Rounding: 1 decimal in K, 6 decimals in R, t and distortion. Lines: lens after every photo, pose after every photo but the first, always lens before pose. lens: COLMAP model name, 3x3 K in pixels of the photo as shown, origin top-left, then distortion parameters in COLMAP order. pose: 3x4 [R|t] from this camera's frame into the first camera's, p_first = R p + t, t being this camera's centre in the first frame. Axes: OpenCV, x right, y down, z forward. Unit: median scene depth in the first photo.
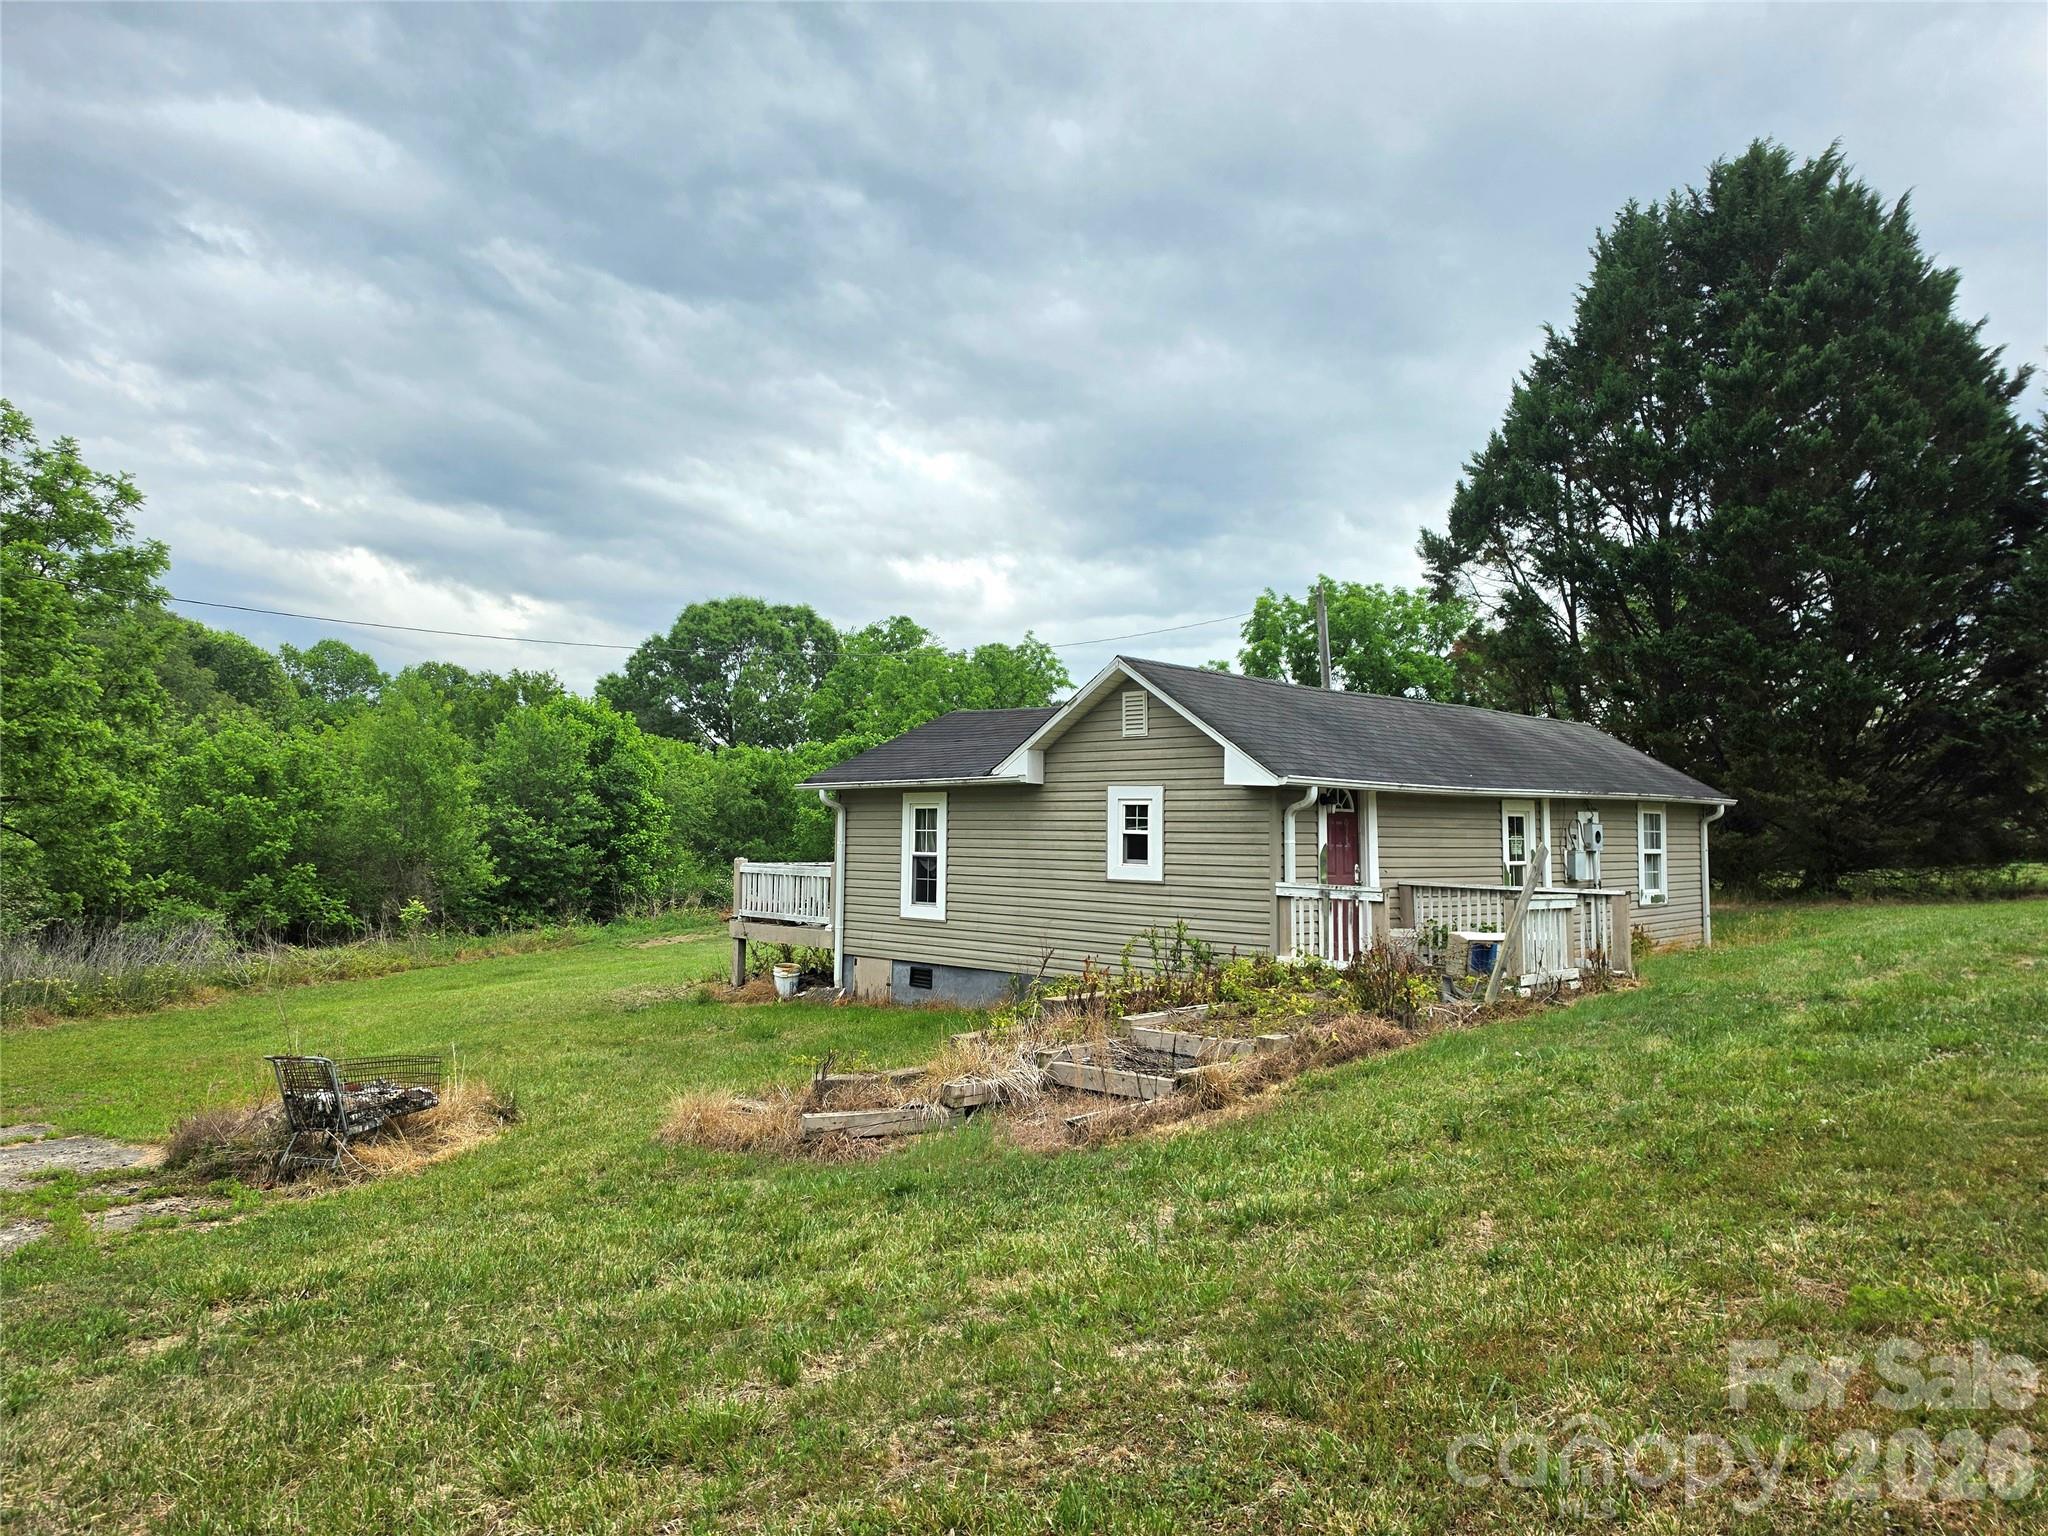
lens RADIAL K [[1358.9, 0, 1023.0], [0, 1358.9, 812.8], [0, 0, 1]] dist [0.063437, -0.073735]
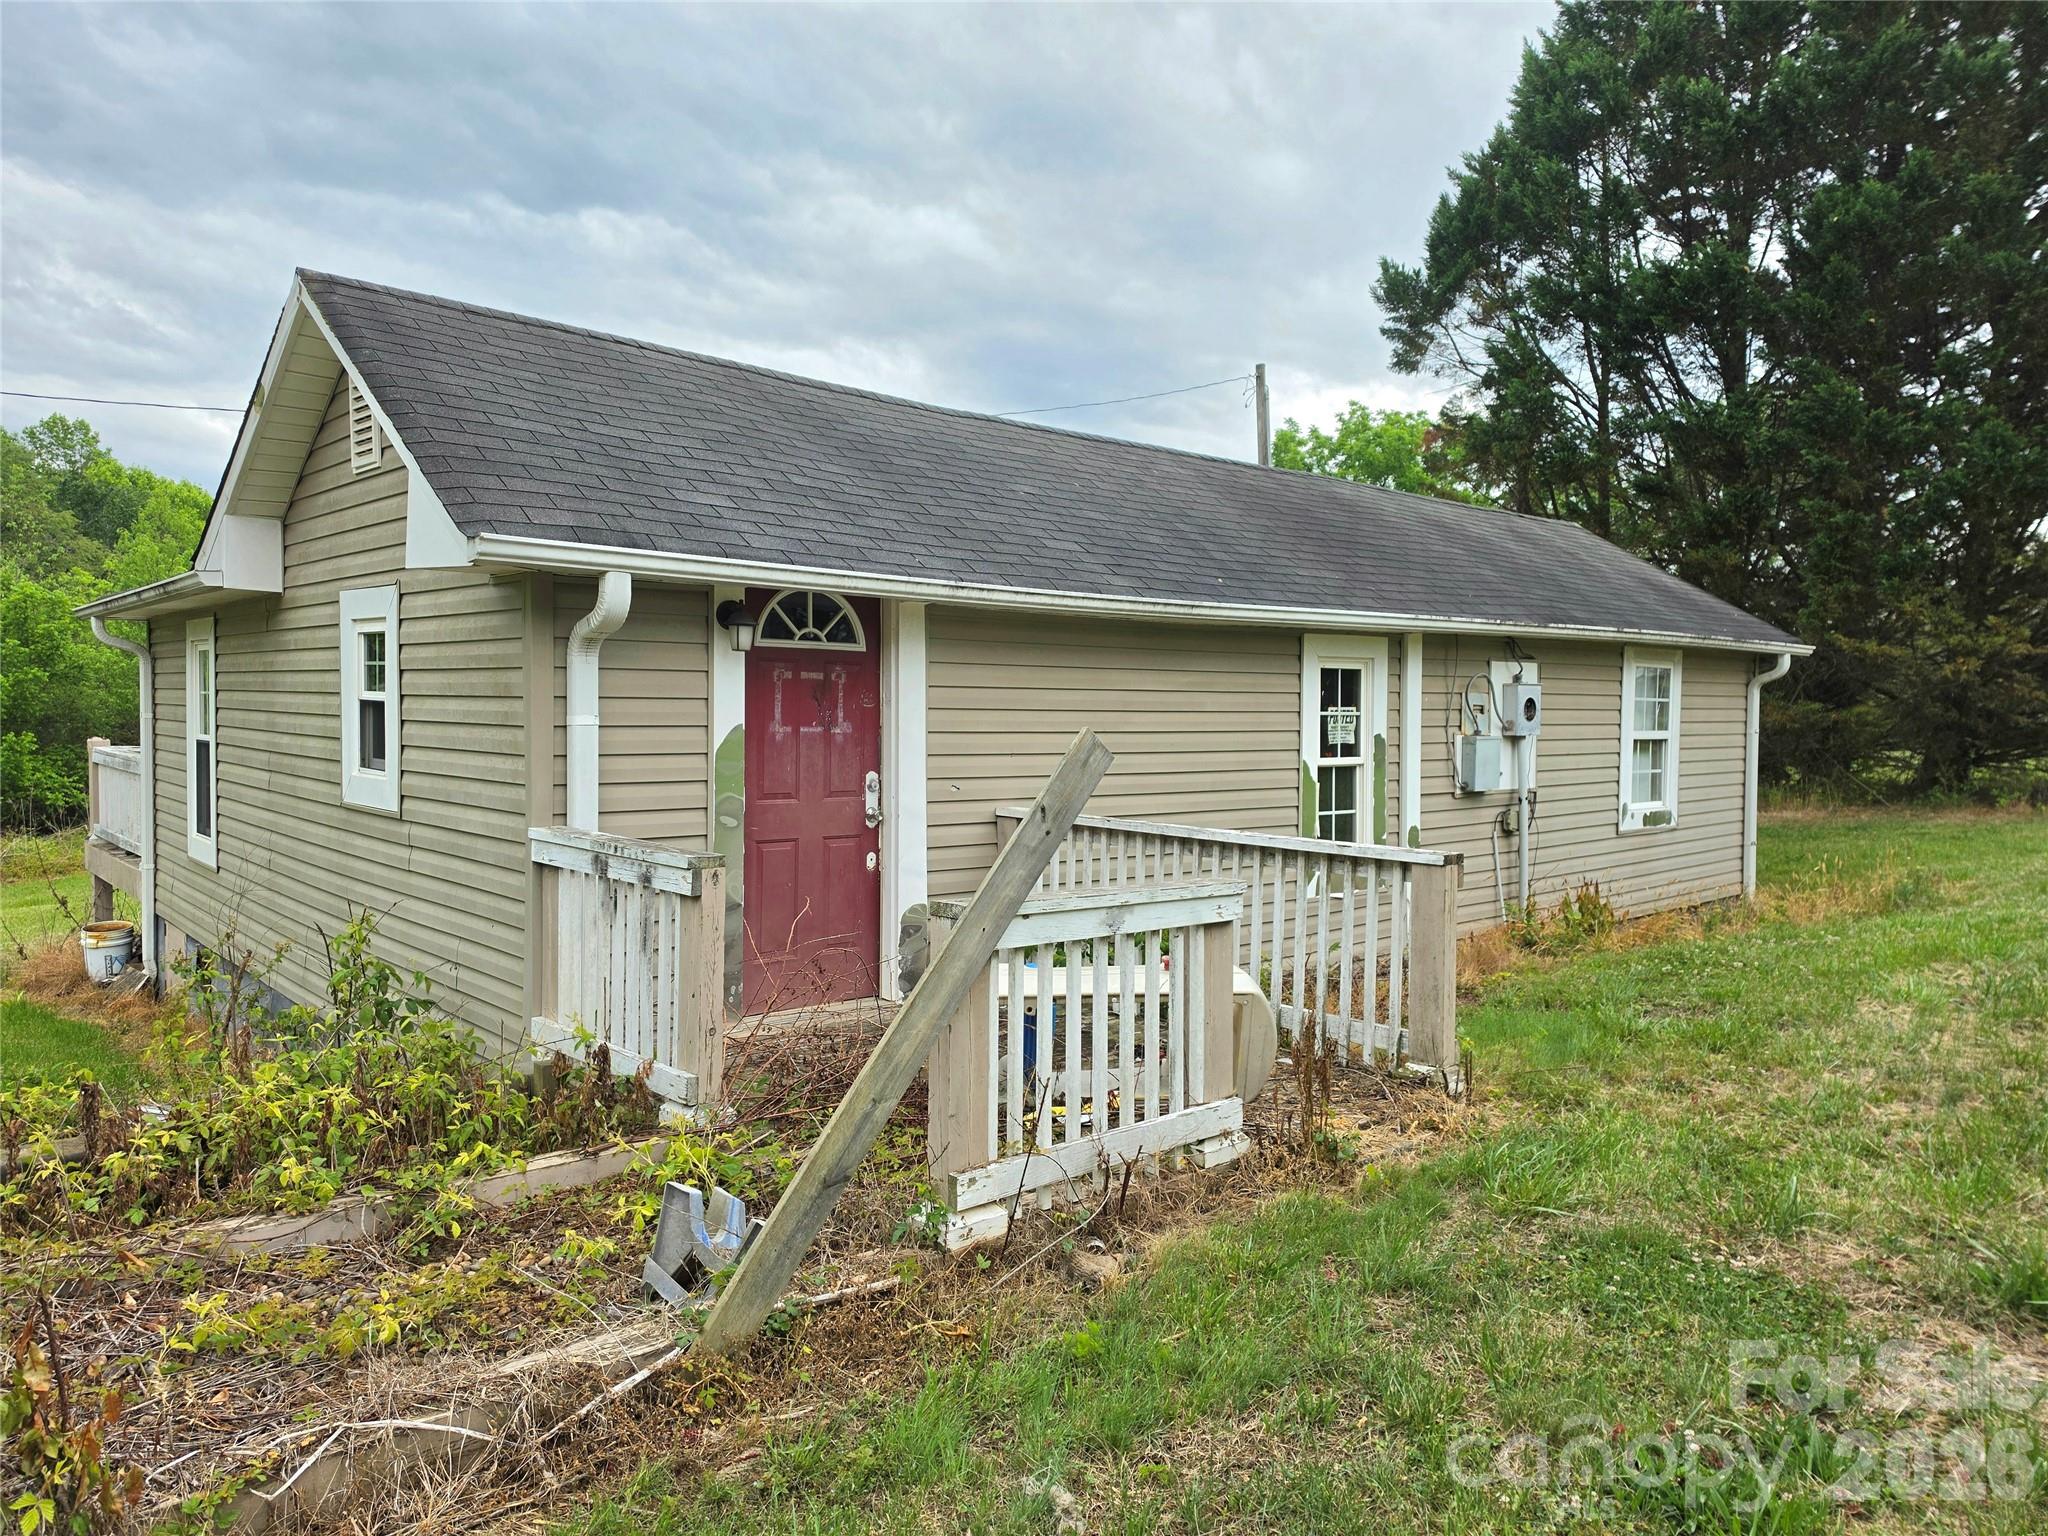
lens RADIAL K [[1358.9, 0, 1023.0], [0, 1358.9, 812.8], [0, 0, 1]] dist [0.063437, -0.073735]
pose [[0.998403, 0.007171, -0.056036, 0.232072], [-0.001881, 0.995581, 0.093889, 0.007496], [0.056462, -0.093634, 0.994004, 0.420370]]
